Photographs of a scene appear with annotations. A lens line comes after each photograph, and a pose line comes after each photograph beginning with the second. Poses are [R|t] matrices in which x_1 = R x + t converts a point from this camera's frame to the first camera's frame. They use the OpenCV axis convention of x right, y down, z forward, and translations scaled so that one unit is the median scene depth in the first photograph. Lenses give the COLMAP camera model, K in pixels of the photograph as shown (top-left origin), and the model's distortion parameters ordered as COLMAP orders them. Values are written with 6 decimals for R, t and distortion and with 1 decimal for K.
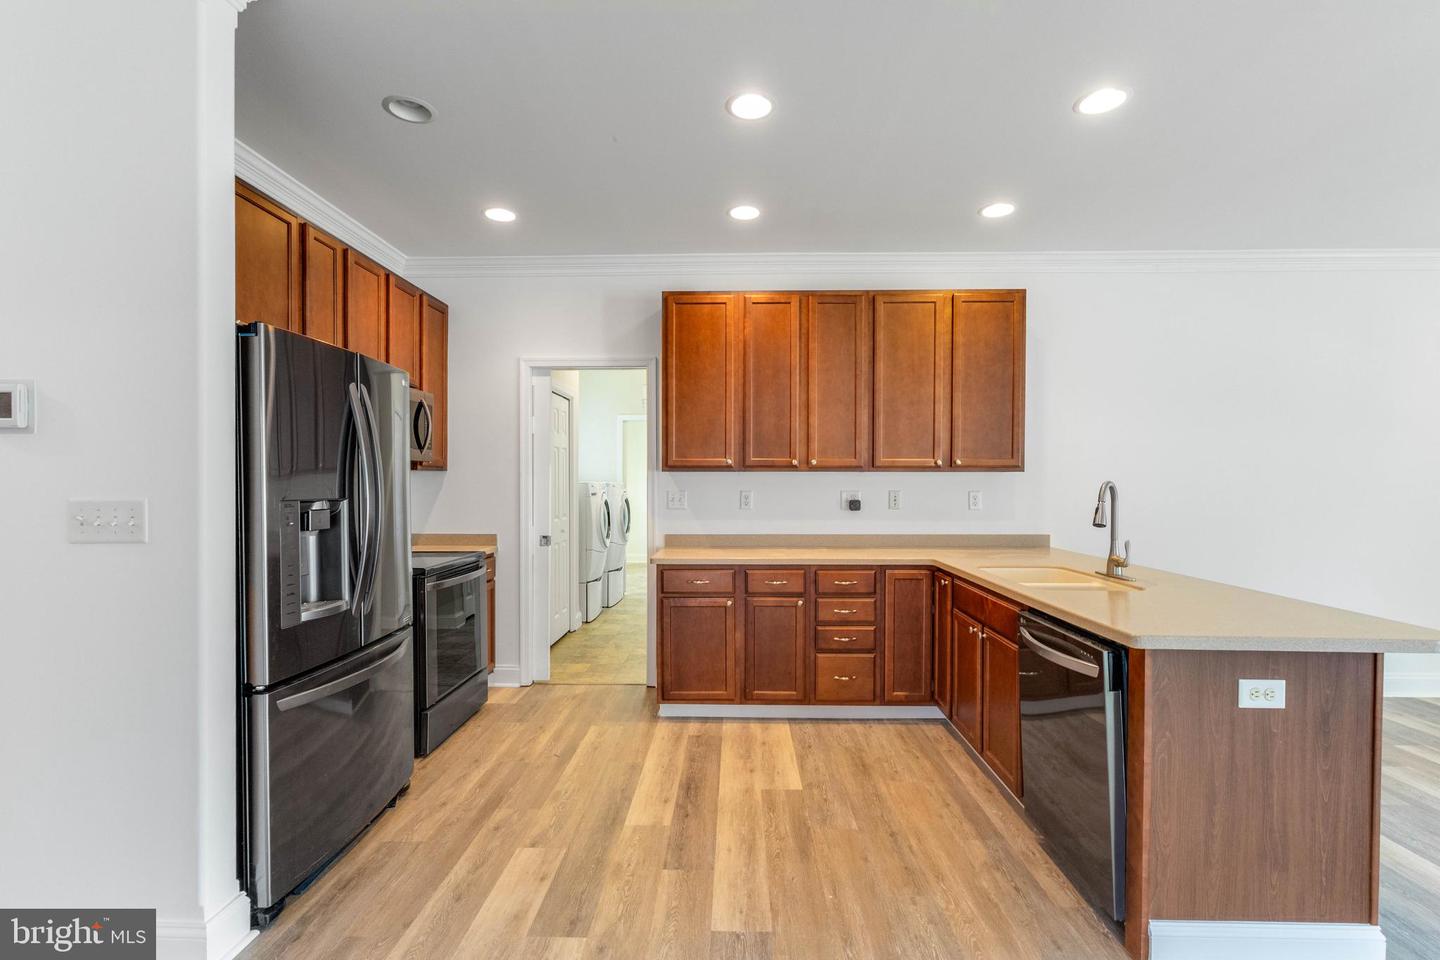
lens RADIAL K [[665.7, 0, 719.4], [0, 665.7, 491.4], [0, 0, 1]] dist [0.001680, 0.000703]
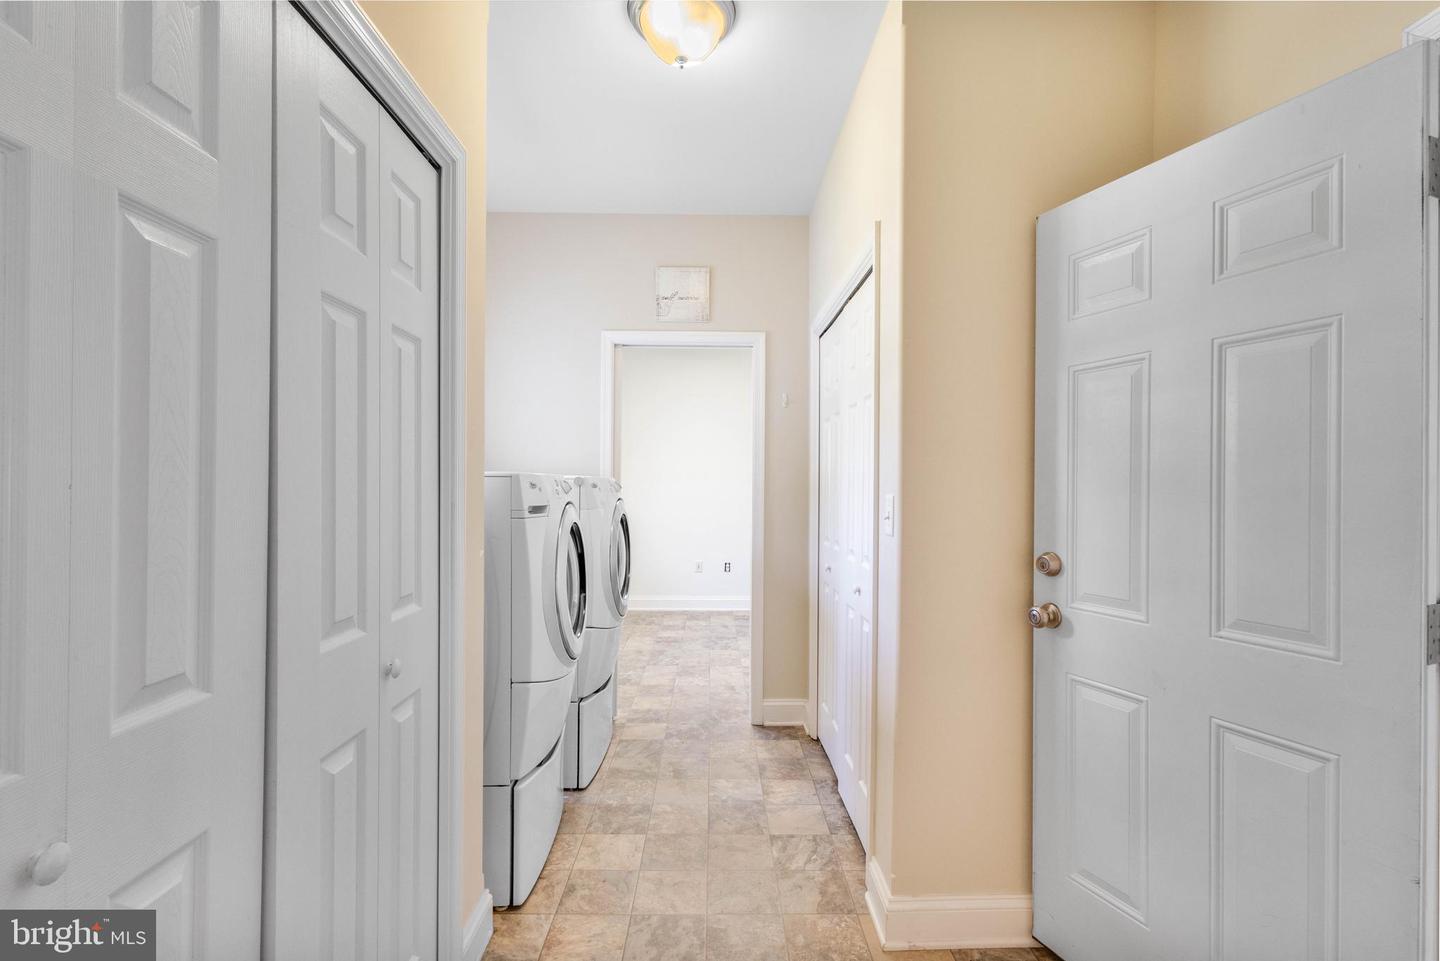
lens RADIAL K [[665.7, 0, 721.3], [0, 665.7, 480.6], [0, 0, 1]] dist [0.001680, 0.000703]
pose [[0.999058, 0.008312, 0.042580, -0.106319], [-0.007689, 0.999861, -0.014783, -0.006152], [-0.042697, 0.014441, 0.998984, 0.636676]]
